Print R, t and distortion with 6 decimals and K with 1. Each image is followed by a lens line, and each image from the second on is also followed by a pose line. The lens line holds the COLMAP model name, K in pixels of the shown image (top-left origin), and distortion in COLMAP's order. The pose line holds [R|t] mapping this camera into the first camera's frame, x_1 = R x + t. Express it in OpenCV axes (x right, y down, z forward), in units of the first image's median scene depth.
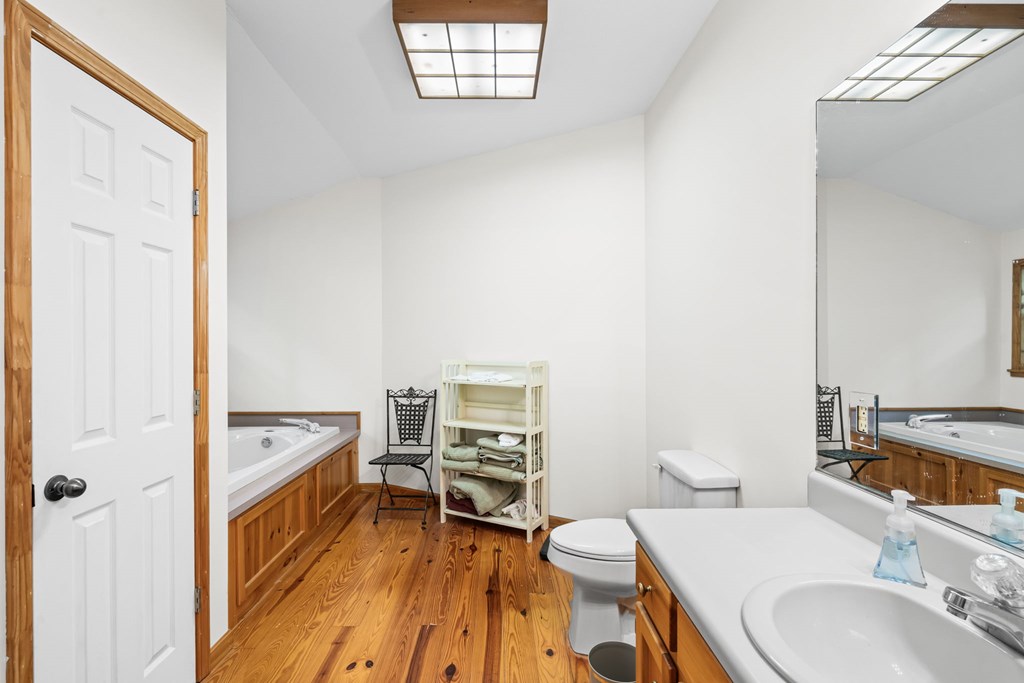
lens RADIAL K [[459.6, 0, 512.0], [0, 459.6, 341.5], [0, 0, 1]] dist [0.000752, 0.000367]
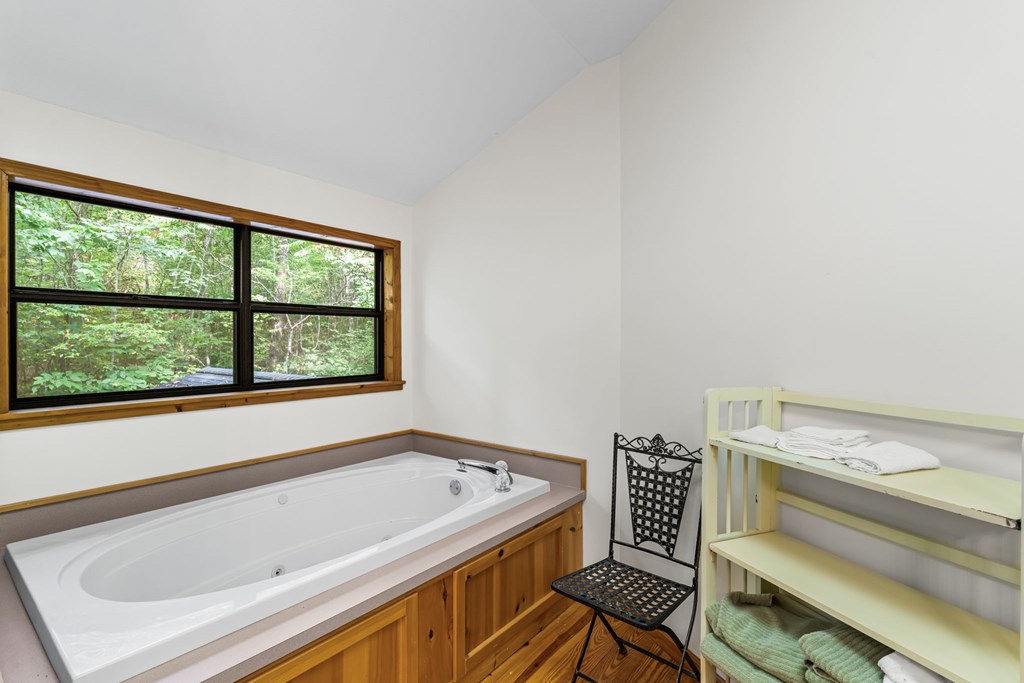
lens RADIAL K [[459.6, 0, 512.0], [0, 459.6, 341.5], [0, 0, 1]] dist [0.000752, 0.000367]
pose [[0.758410, 0.001710, -0.651776, -0.013848], [-0.001855, 0.999998, 0.000465, -0.002564], [0.651776, 0.000856, 0.758411, 0.520746]]
